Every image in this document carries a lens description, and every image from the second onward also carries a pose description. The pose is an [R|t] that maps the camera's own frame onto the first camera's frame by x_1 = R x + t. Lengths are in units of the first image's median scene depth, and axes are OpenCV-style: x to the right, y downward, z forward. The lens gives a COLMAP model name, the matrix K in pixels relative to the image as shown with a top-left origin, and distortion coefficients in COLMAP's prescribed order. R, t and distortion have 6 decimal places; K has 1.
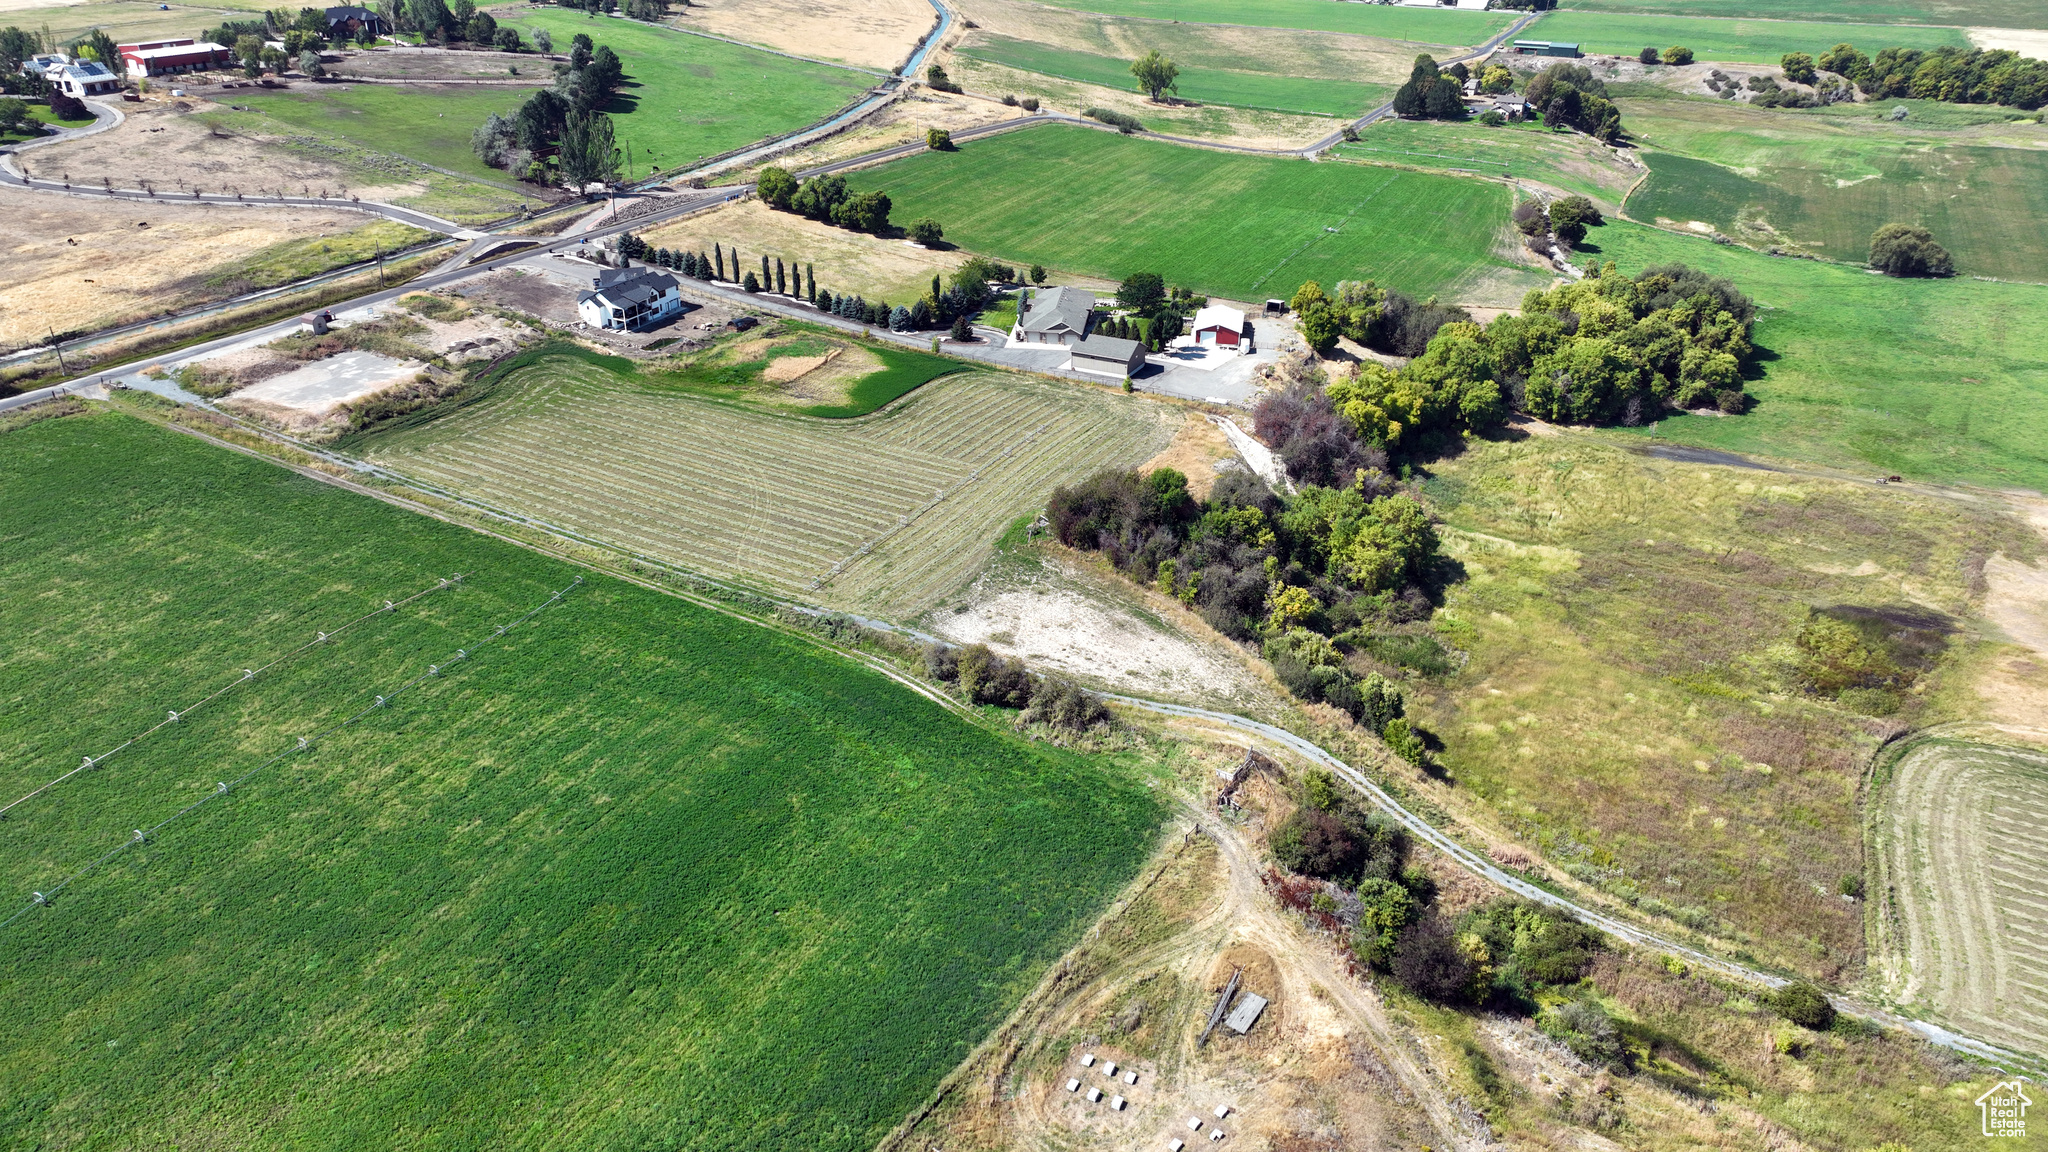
lens RADIAL K [[1438.0, 0, 1025.6], [0, 1438.0, 578.7], [0, 0, 1]] dist [-0.001002, 0.018046]
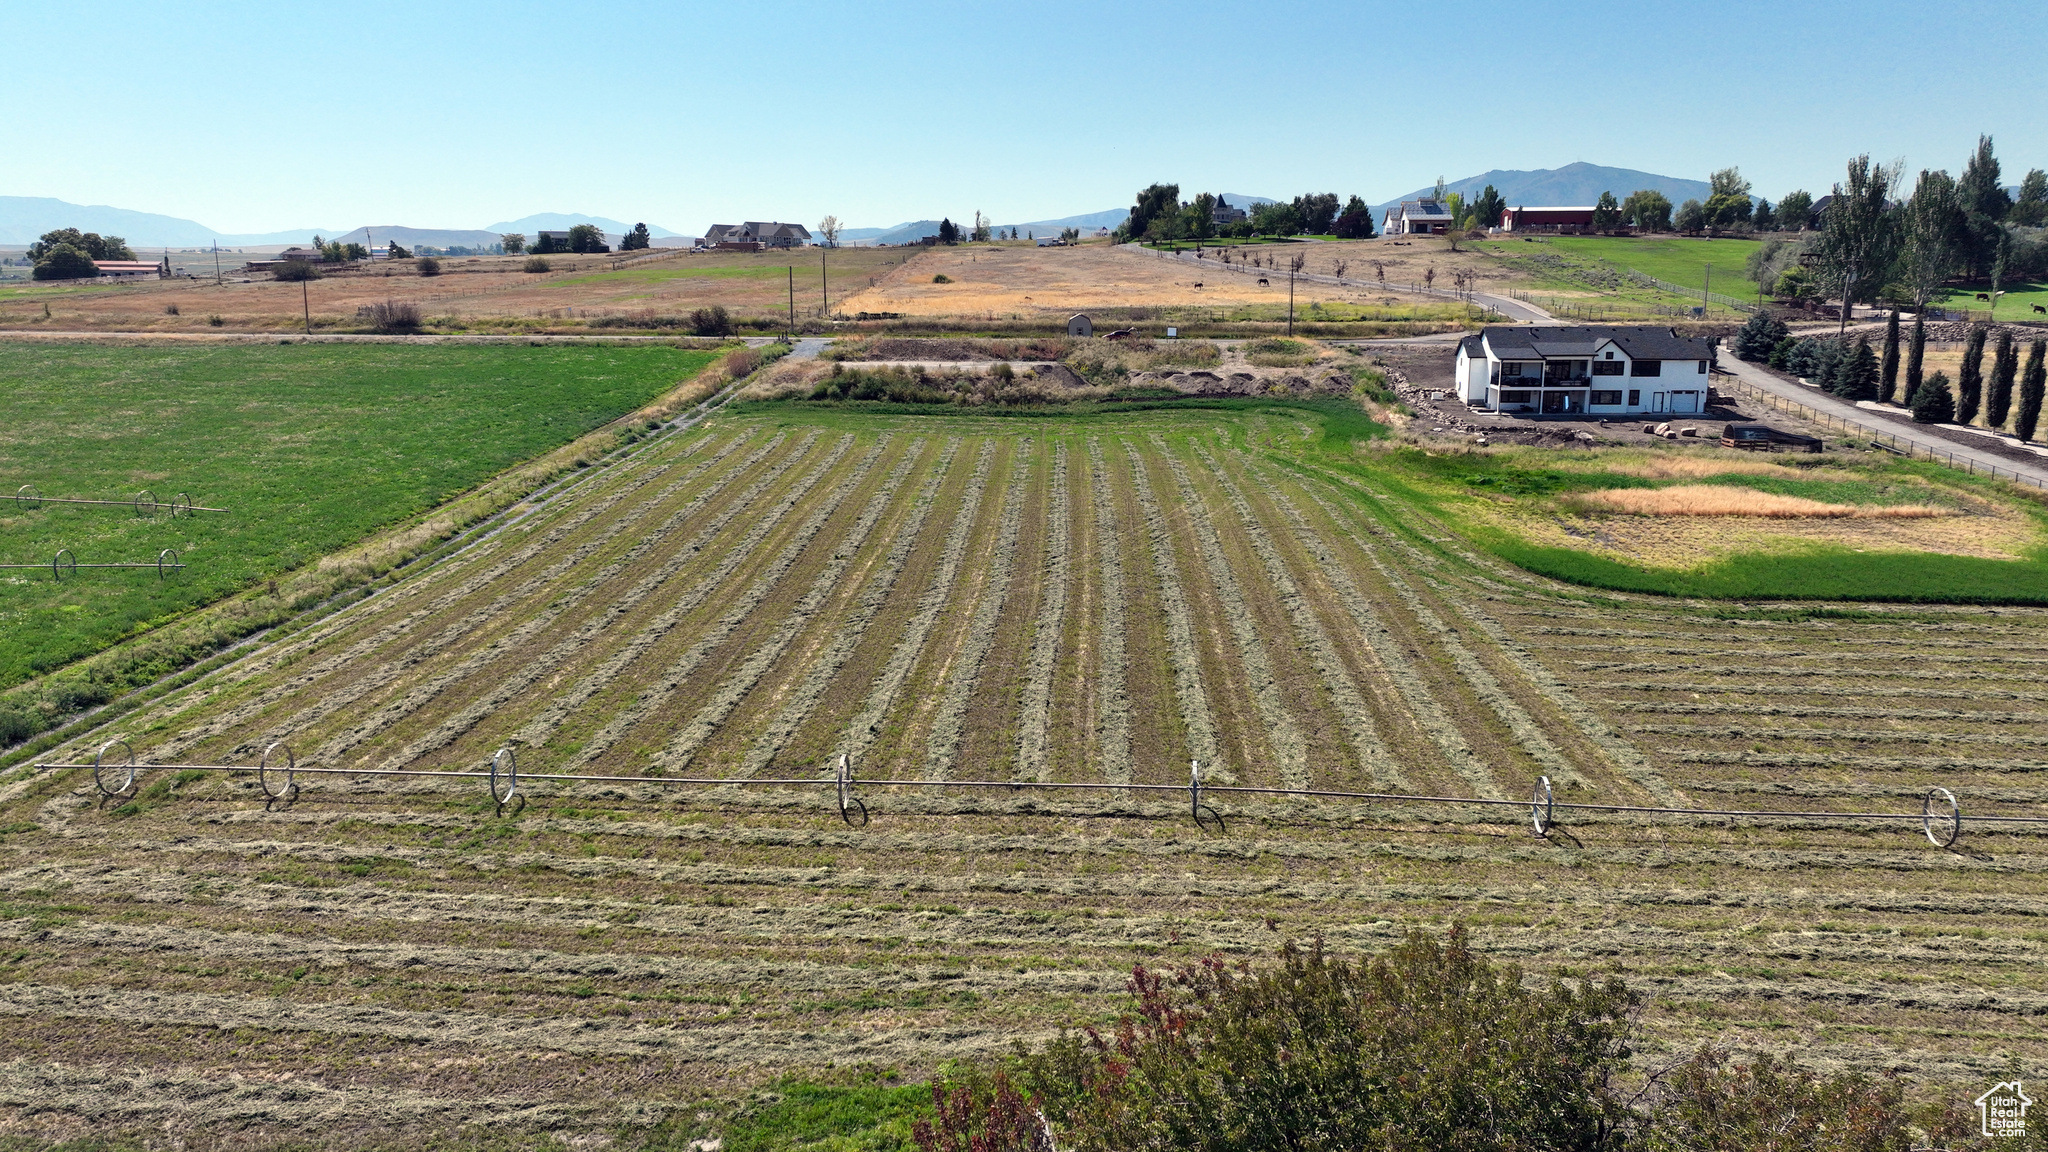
lens RADIAL K [[1438.0, 0, 1028.7], [0, 1438.0, 567.0], [0, 0, 1]] dist [-0.001002, 0.018046]
pose [[0.415726, 0.169475, -0.893560, 0.077690], [-0.417403, 0.908458, -0.021895, -0.057848], [0.808051, 0.382077, 0.448409, 0.722757]]
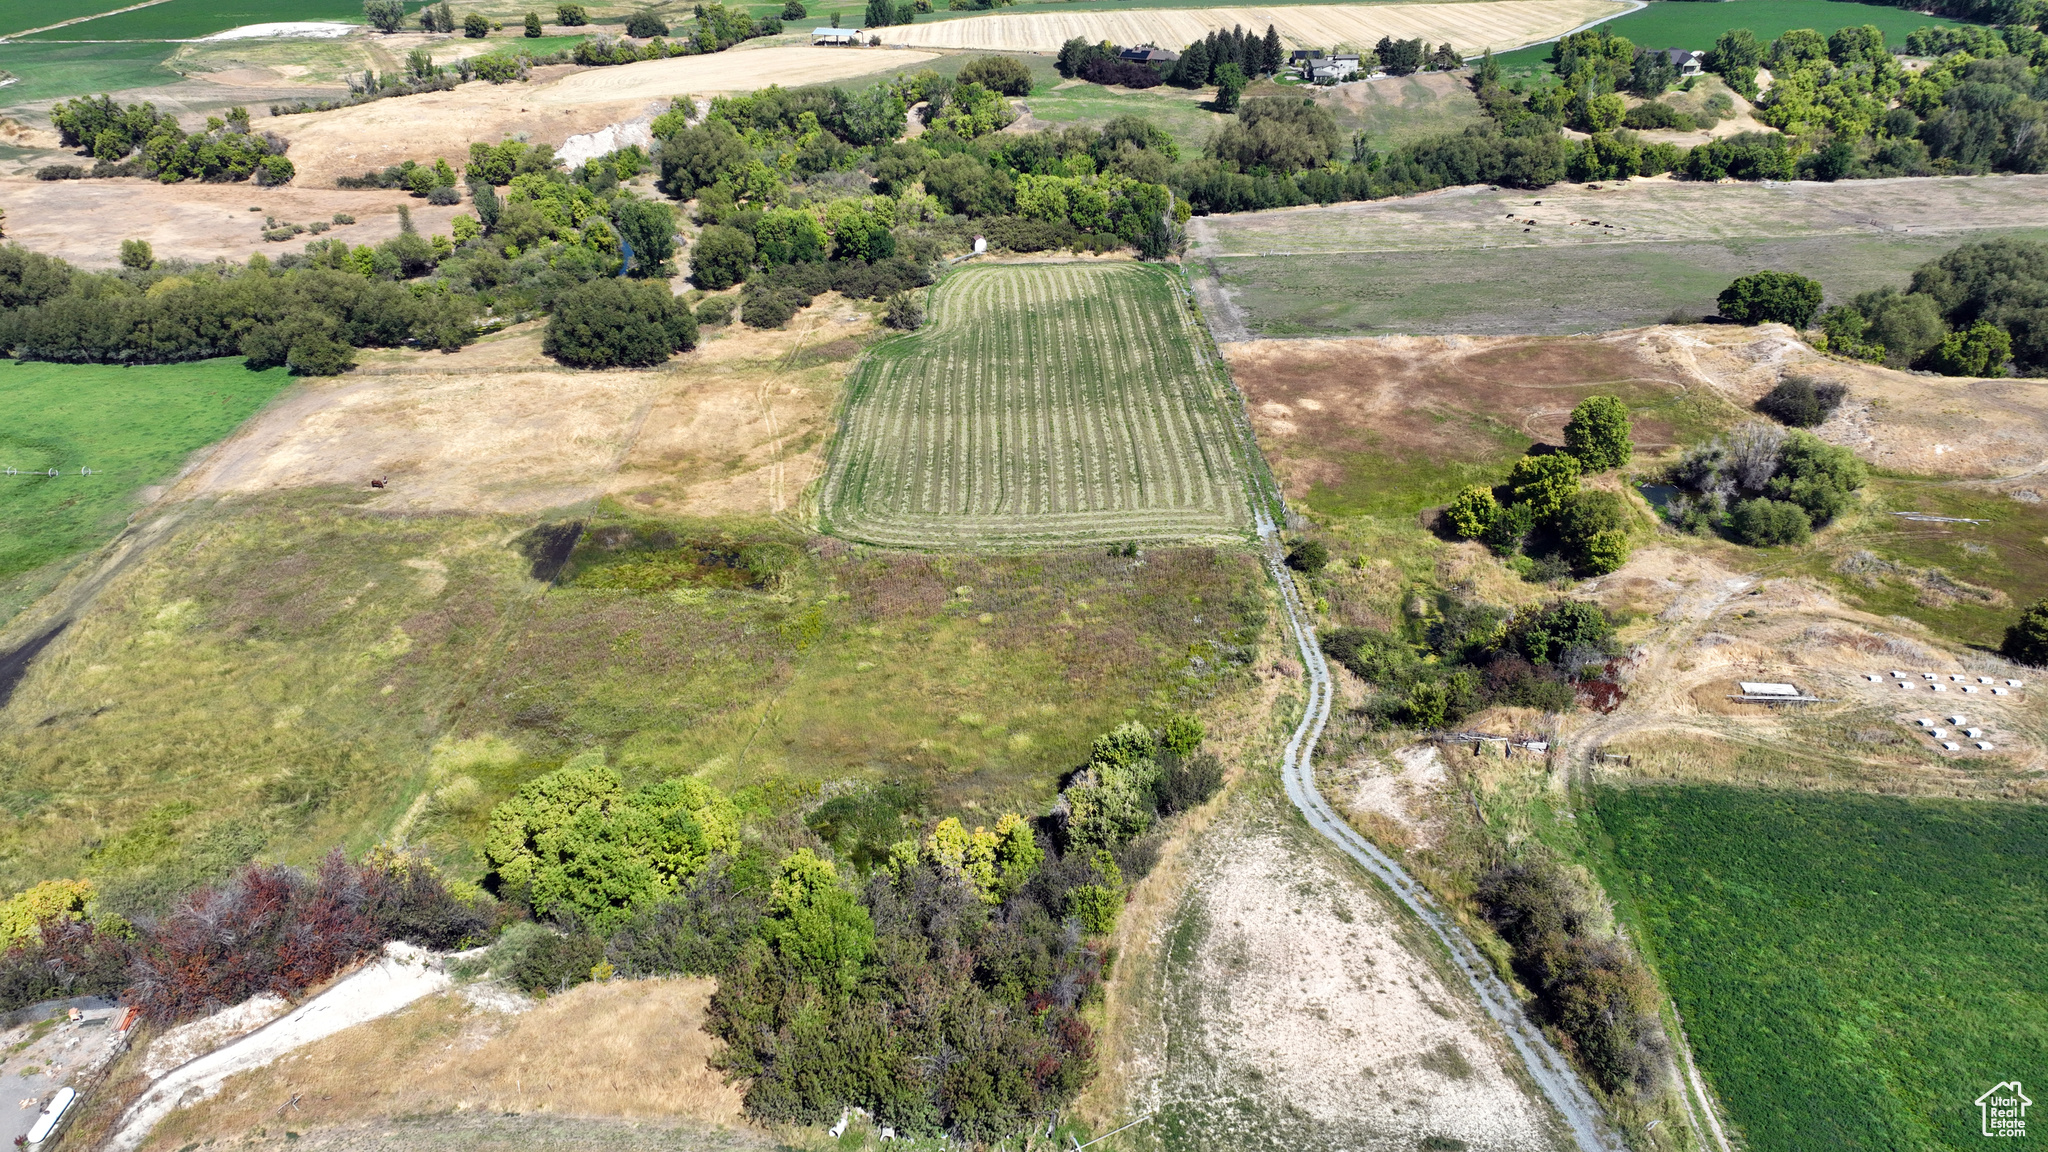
lens RADIAL K [[1438.0, 0, 1030.6], [0, 1438.0, 575.4], [0, 0, 1]] dist [-0.001002, 0.018046]
pose [[-0.474860, -0.412596, 0.777350, -0.191570], [0.408408, 0.679104, 0.609935, -0.317056], [-0.779558, 0.607110, -0.153972, 0.757411]]
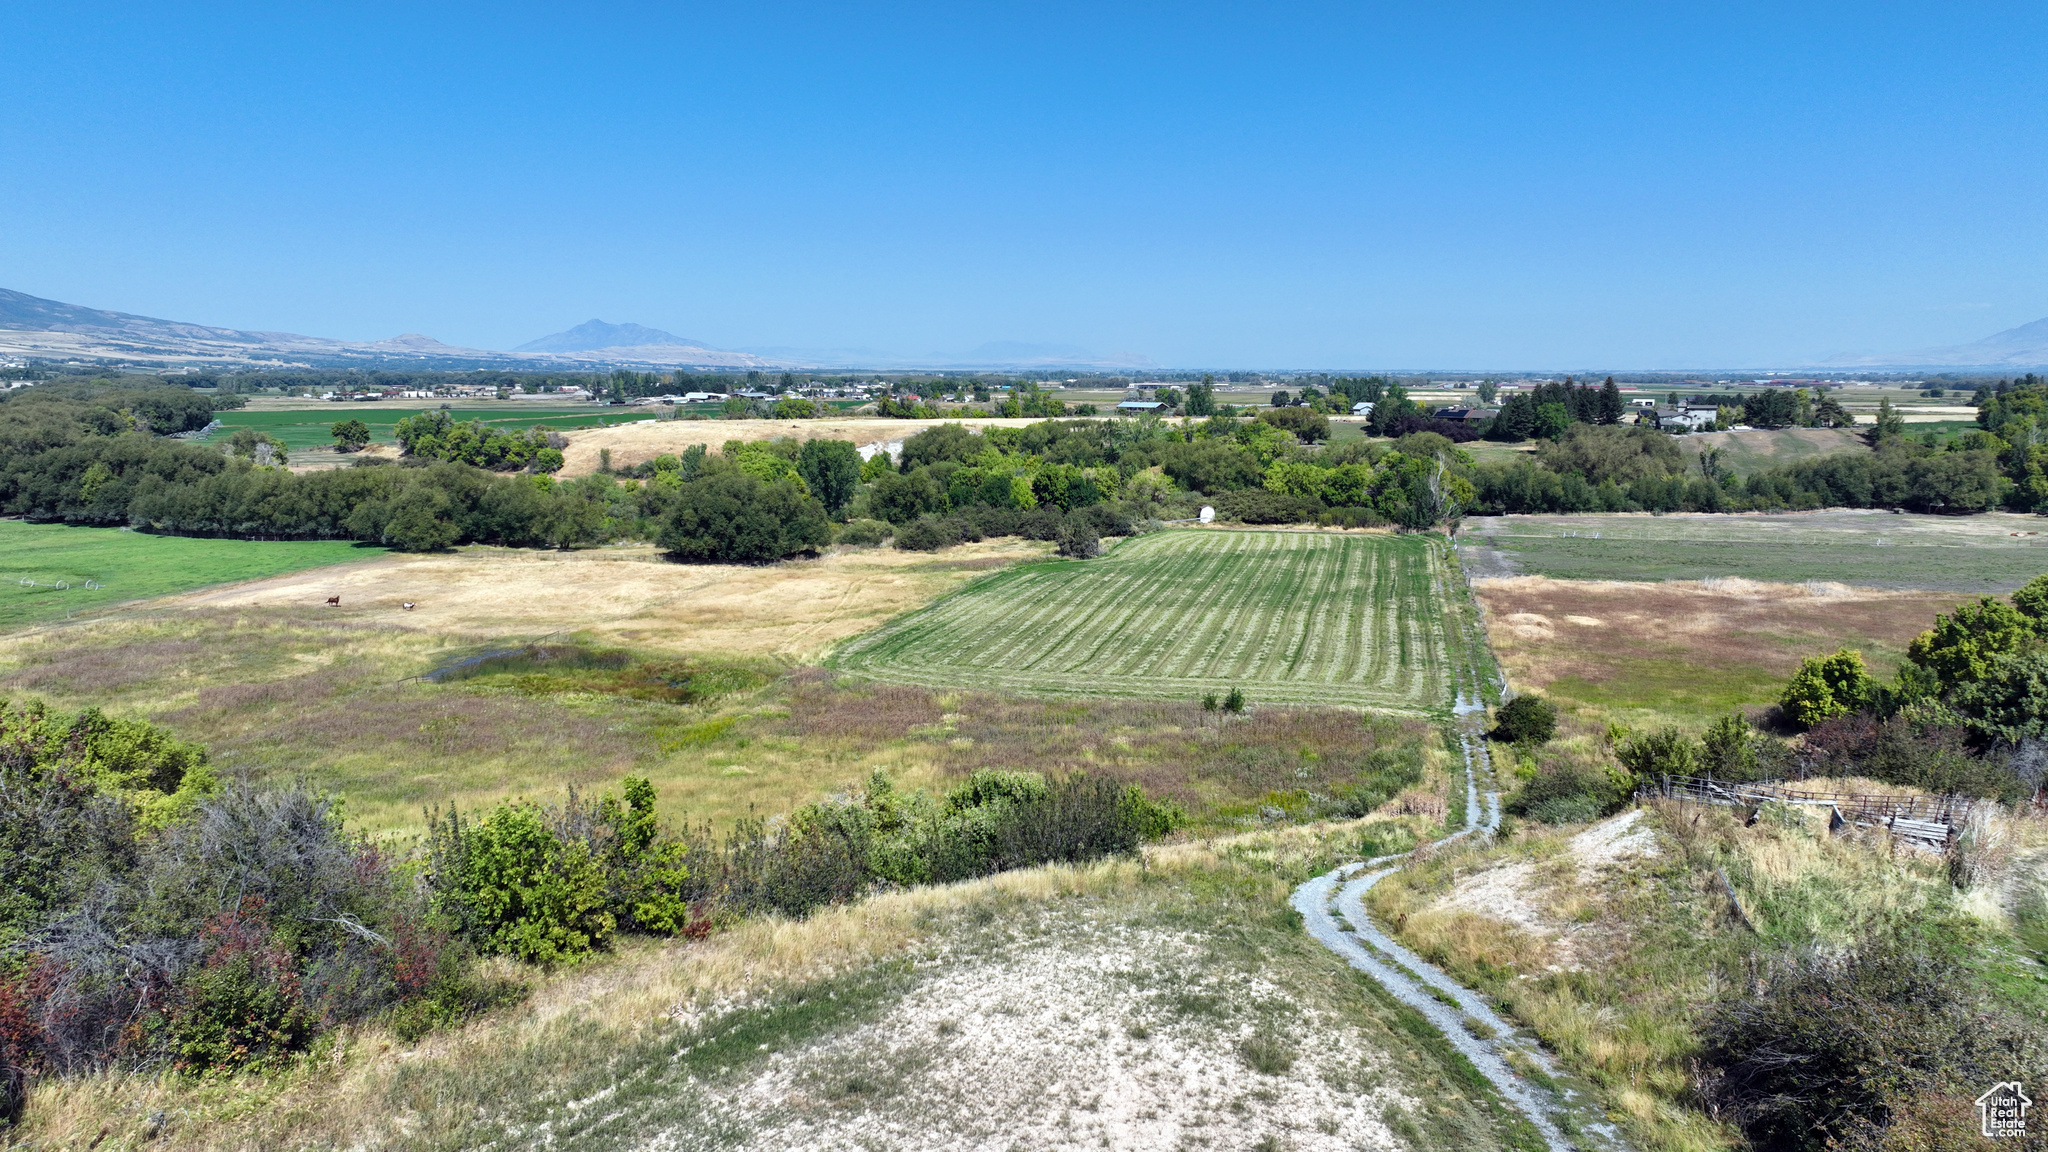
lens RADIAL K [[1438.0, 0, 1030.0], [0, 1438.0, 569.0], [0, 0, 1]] dist [-0.001002, 0.018046]
pose [[-0.224579, -0.140353, 0.964295, -0.074869], [0.442860, 0.866774, 0.229298, -0.040589], [-0.868009, 0.478543, -0.132502, 0.697607]]
